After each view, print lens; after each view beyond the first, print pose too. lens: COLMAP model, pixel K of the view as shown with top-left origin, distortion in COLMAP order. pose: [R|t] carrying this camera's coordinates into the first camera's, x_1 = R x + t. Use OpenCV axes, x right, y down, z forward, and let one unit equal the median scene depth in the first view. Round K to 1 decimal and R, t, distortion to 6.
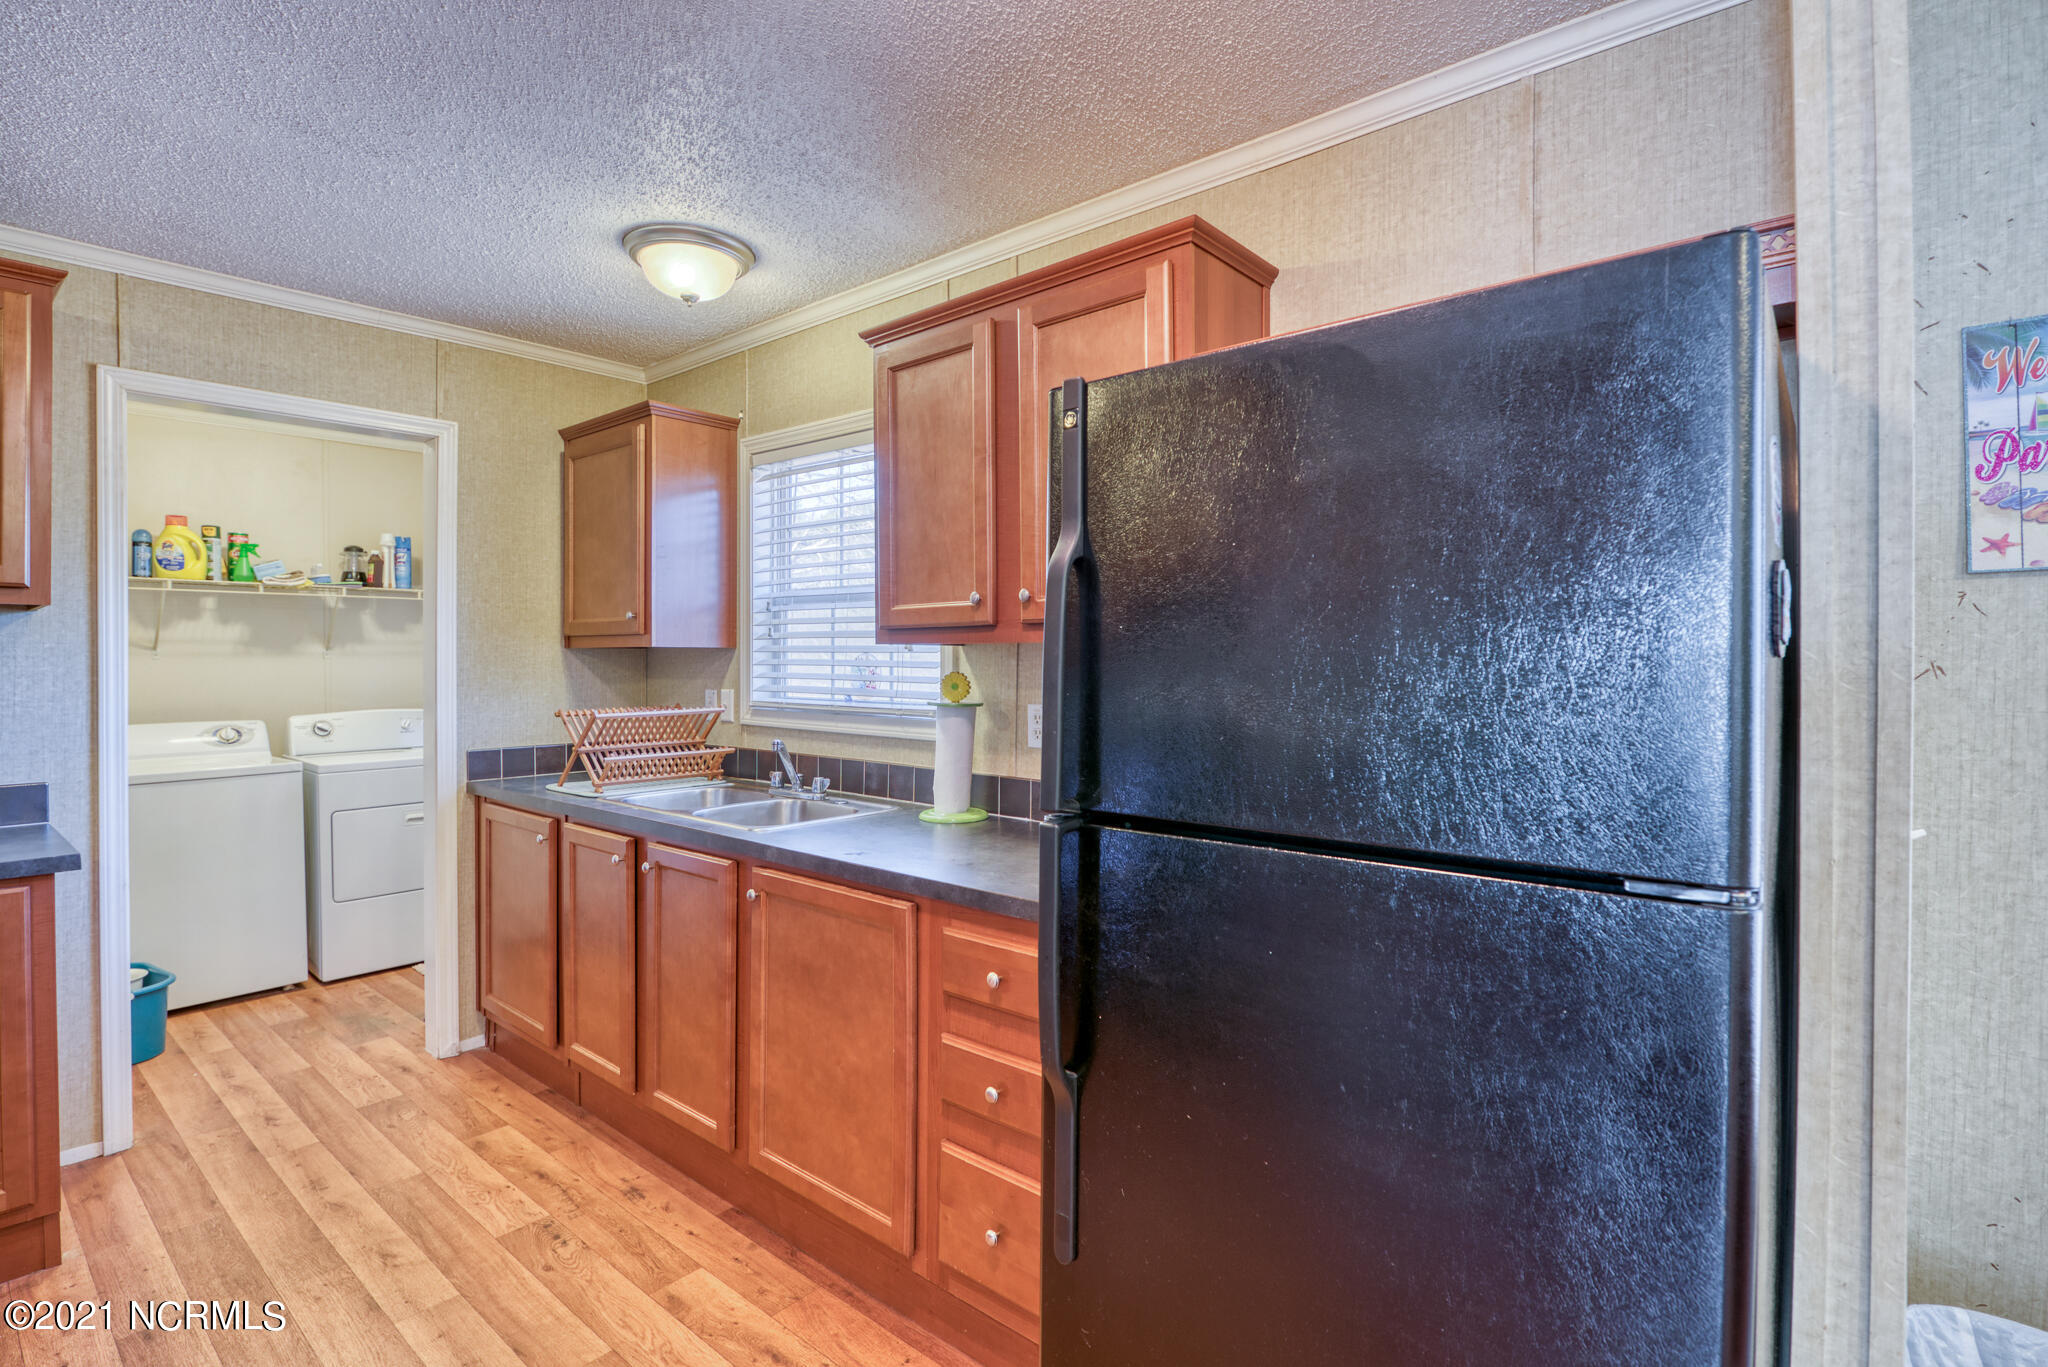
lens RADIAL K [[976.0, 0, 1050.1], [0, 976.0, 650.9], [0, 0, 1]] dist [0.000826, -0.000835]
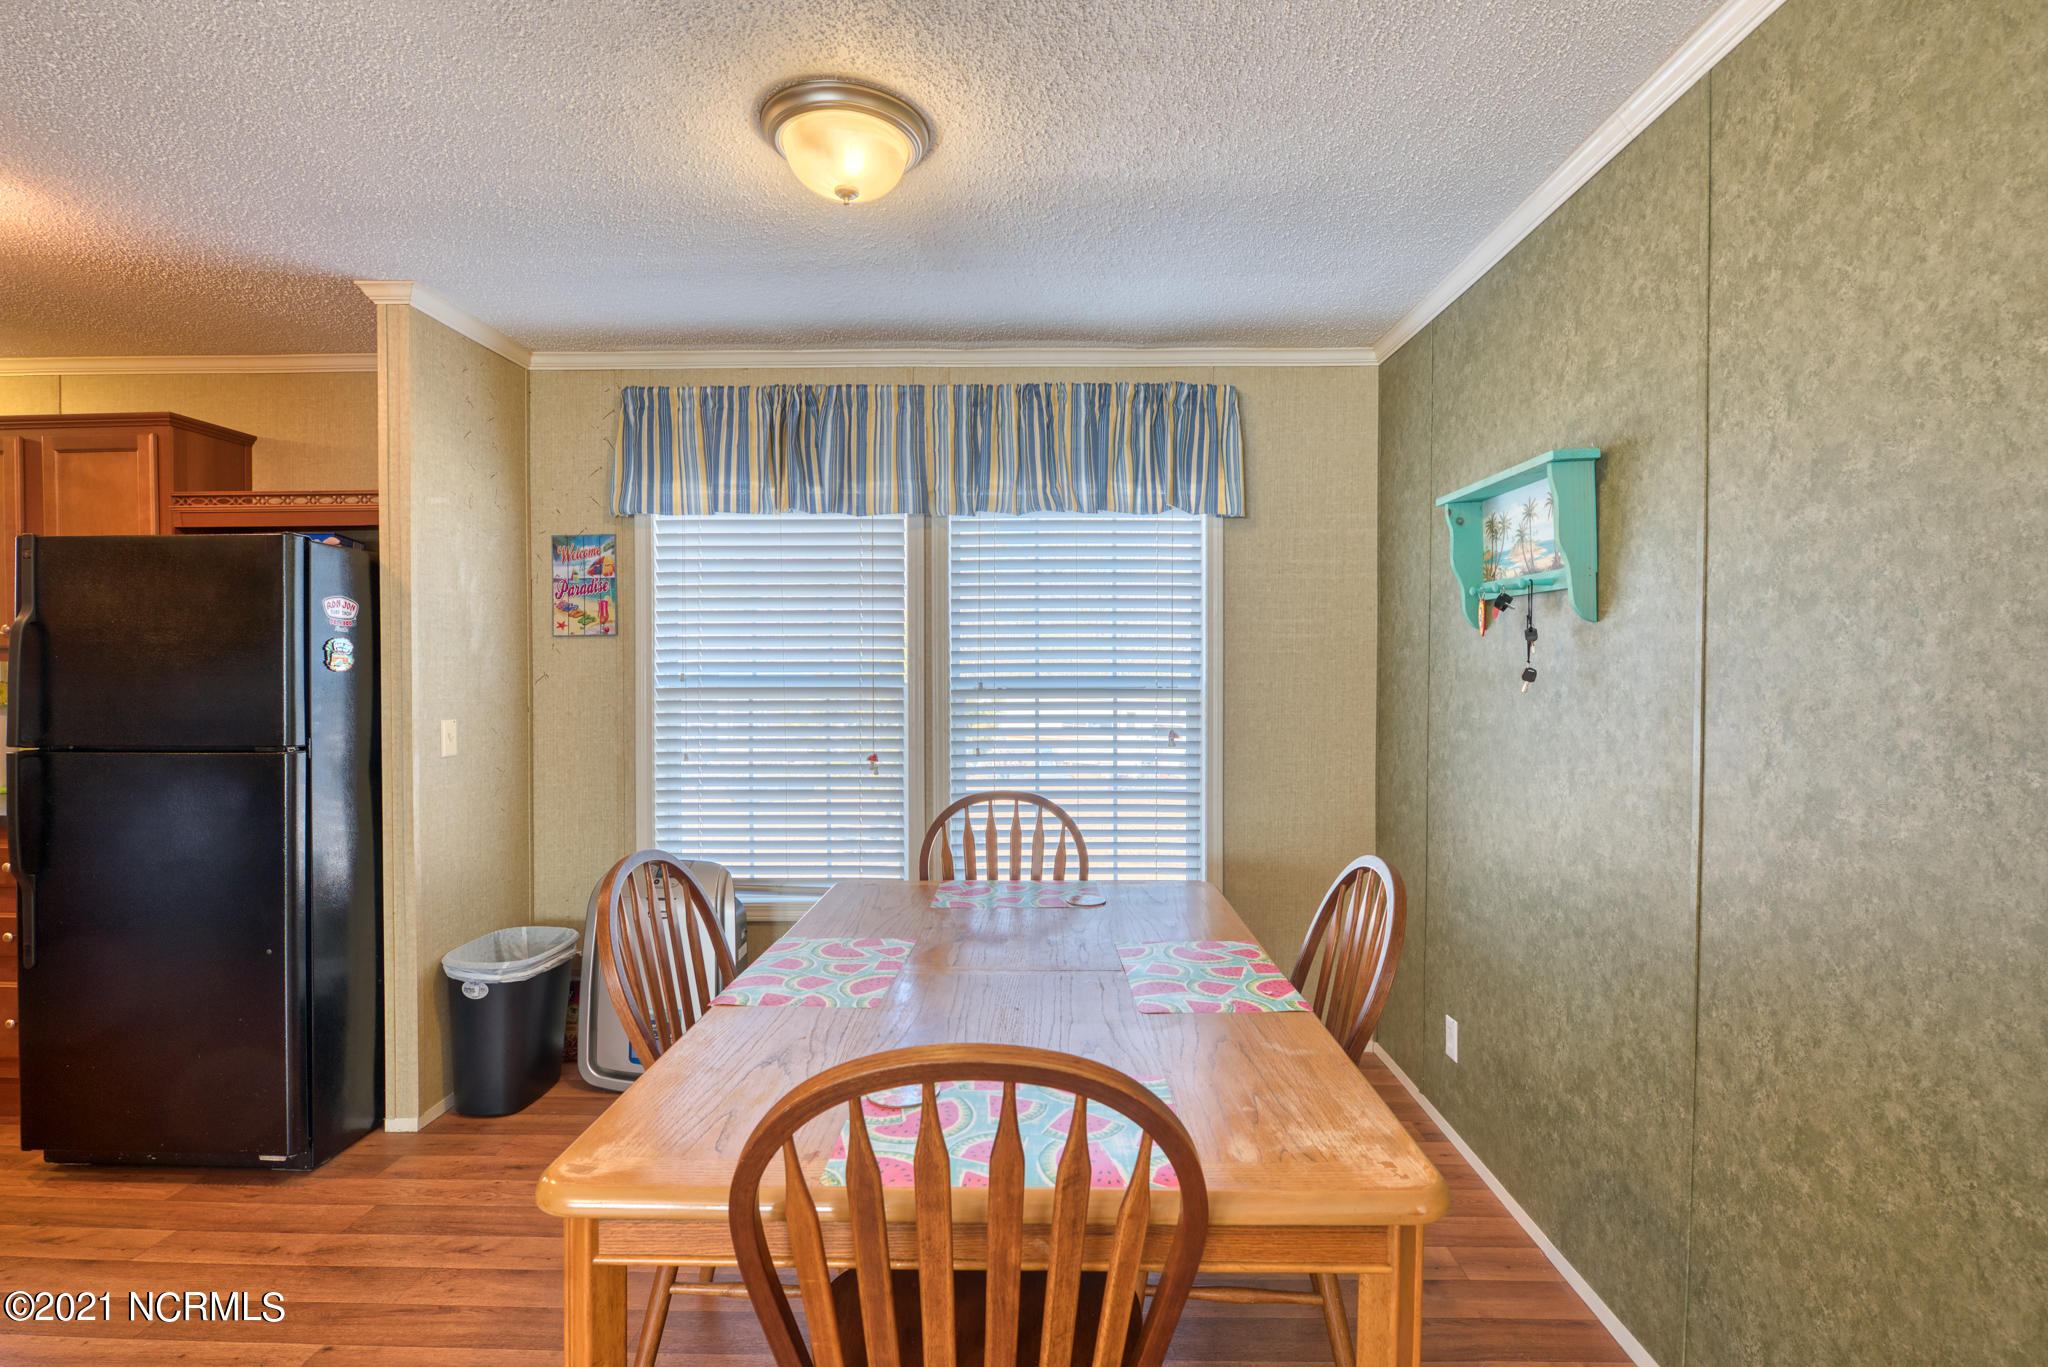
lens RADIAL K [[962.0, 0, 1025.1], [0, 962.0, 676.4], [0, 0, 1]] dist [0.004338, -0.013315]
pose [[0.785220, -0.001397, 0.619215, 0.321576], [-0.003121, 0.999976, 0.006214, 0.001966], [-0.619209, -0.006812, 0.785197, -1.396589]]
